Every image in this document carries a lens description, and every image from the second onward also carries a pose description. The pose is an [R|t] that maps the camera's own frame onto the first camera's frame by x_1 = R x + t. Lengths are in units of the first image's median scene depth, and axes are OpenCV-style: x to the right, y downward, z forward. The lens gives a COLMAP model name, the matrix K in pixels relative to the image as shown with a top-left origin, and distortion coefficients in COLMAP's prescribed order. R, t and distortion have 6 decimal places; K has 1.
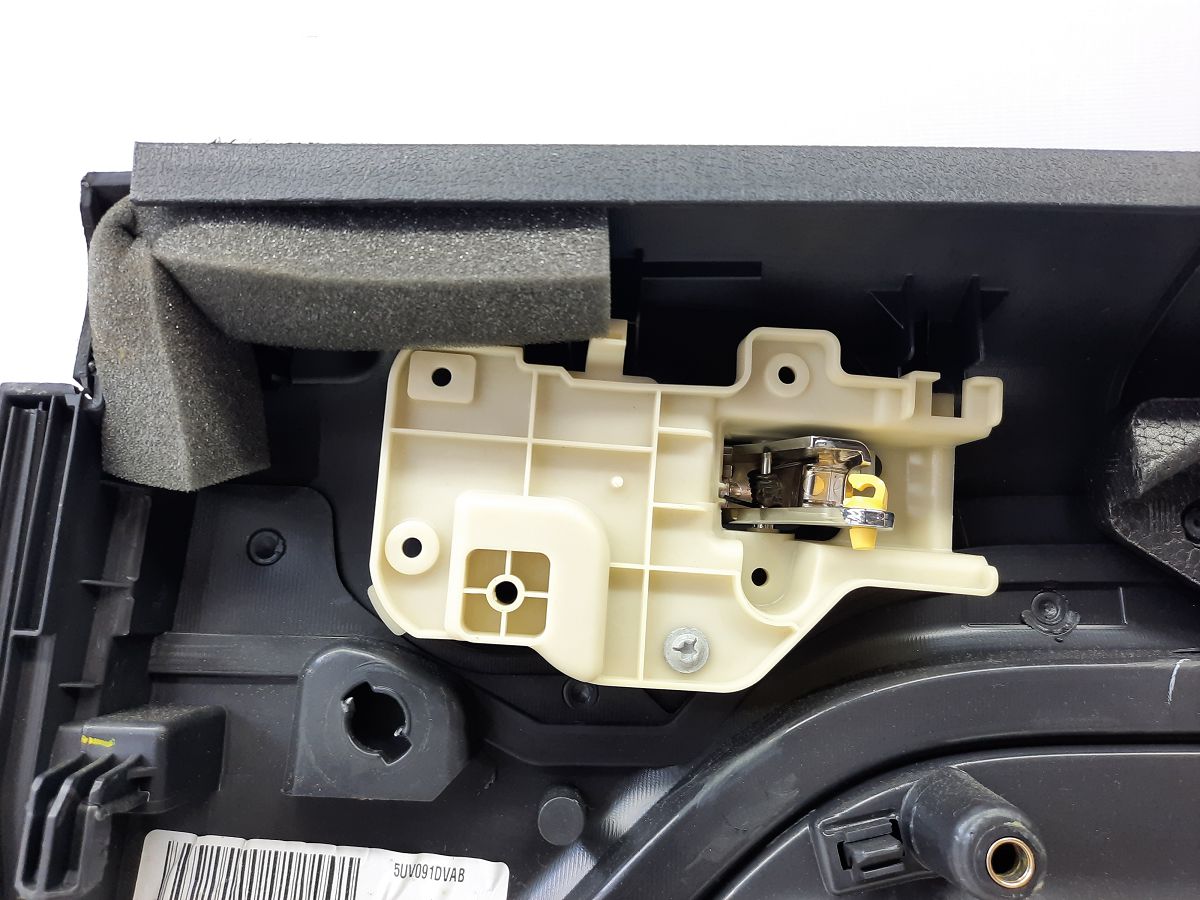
lens RADIAL K [[800.3, 0, 605.6], [0, 800.3, 453.8], [0, 0, 1]] dist [0.010936, -0.001445]
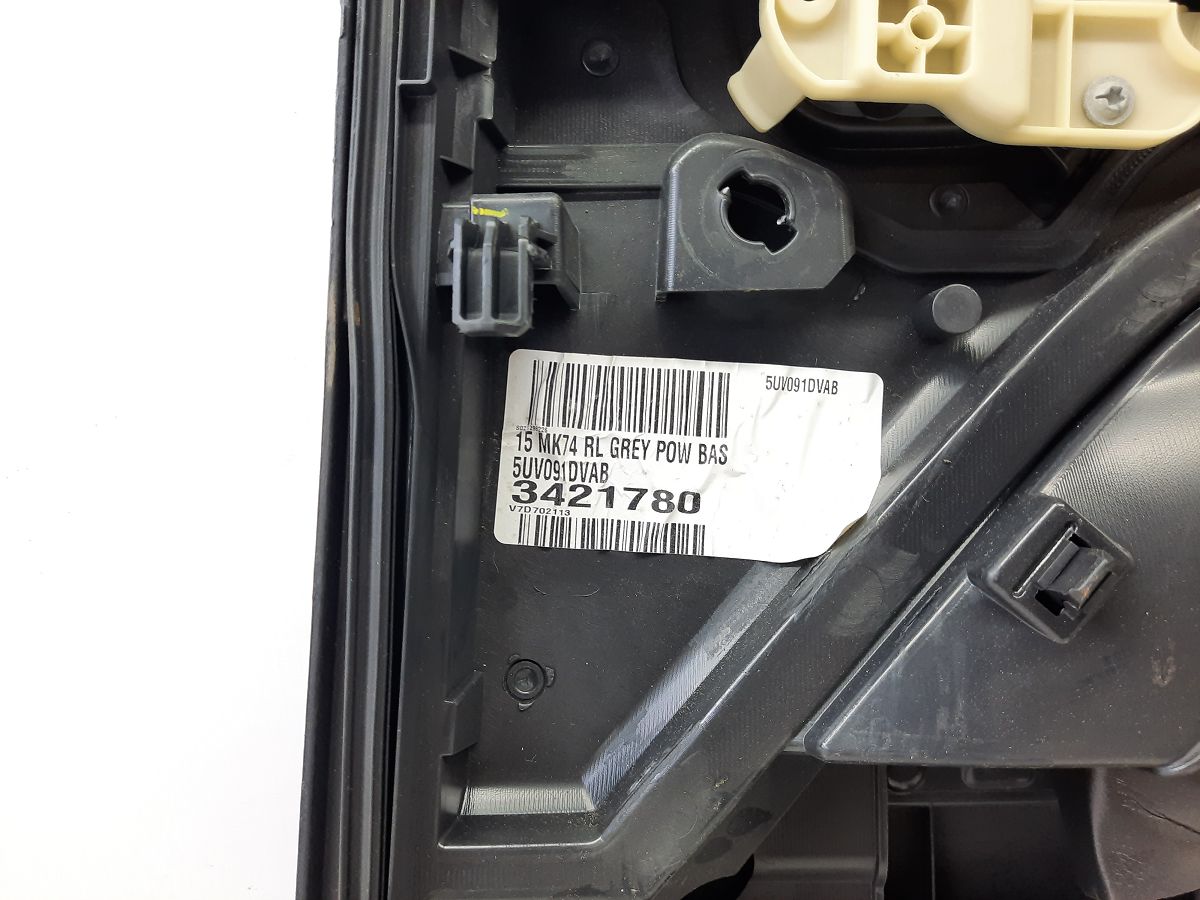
lens RADIAL K [[800.3, 0, 605.6], [0, 800.3, 453.8], [0, 0, 1]] dist [0.010936, -0.001445]
pose [[0.998751, -0.041234, -0.028234, -0.449075], [0.044766, 0.989316, 0.138747, 0.478826], [0.022212, -0.139837, 0.989925, 0.035521]]
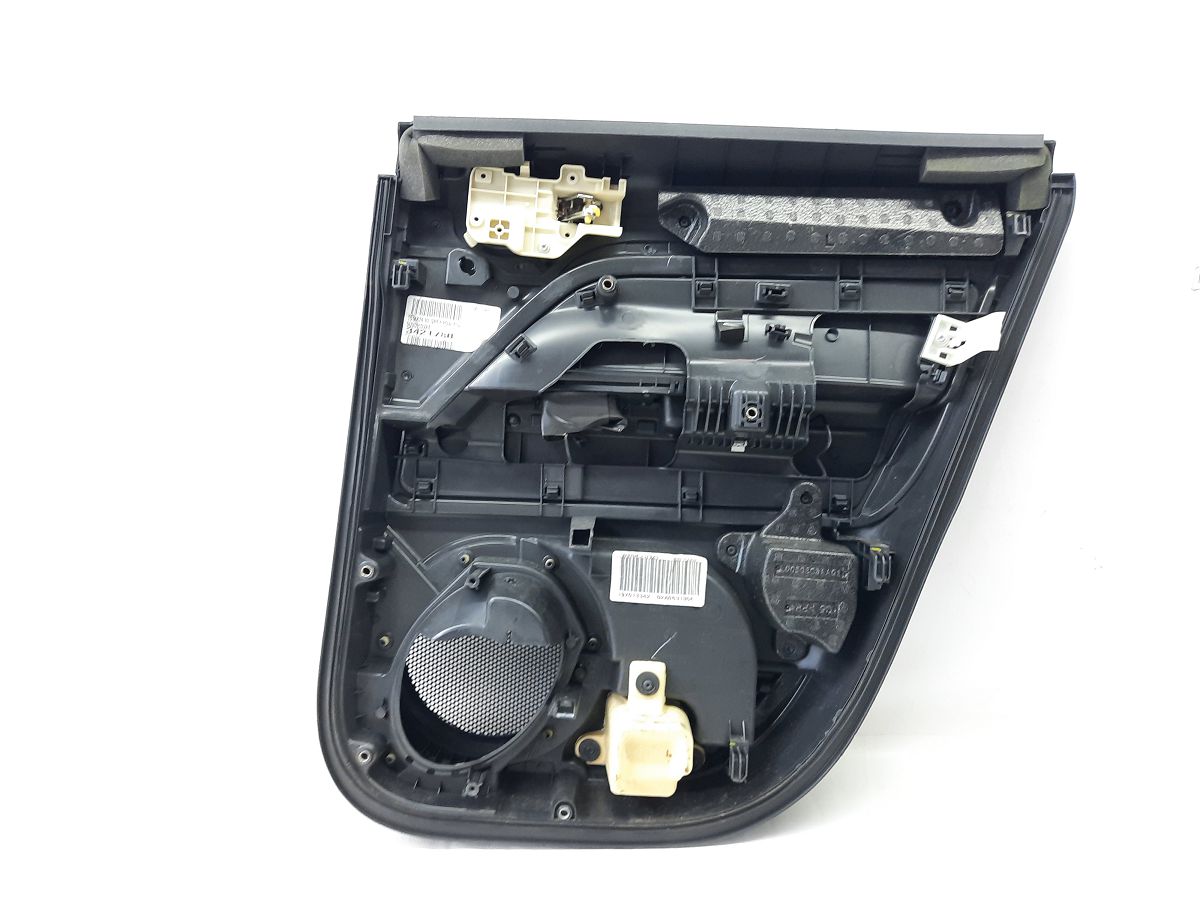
lens RADIAL K [[800.3, 0, 605.6], [0, 800.3, 453.8], [0, 0, 1]] dist [0.010936, -0.001445]
pose [[0.999814, 0.019277, -0.000429, 0.423817], [-0.019084, 0.992516, 0.120617, 0.770416], [0.002751, -0.120587, 0.992699, -3.069687]]
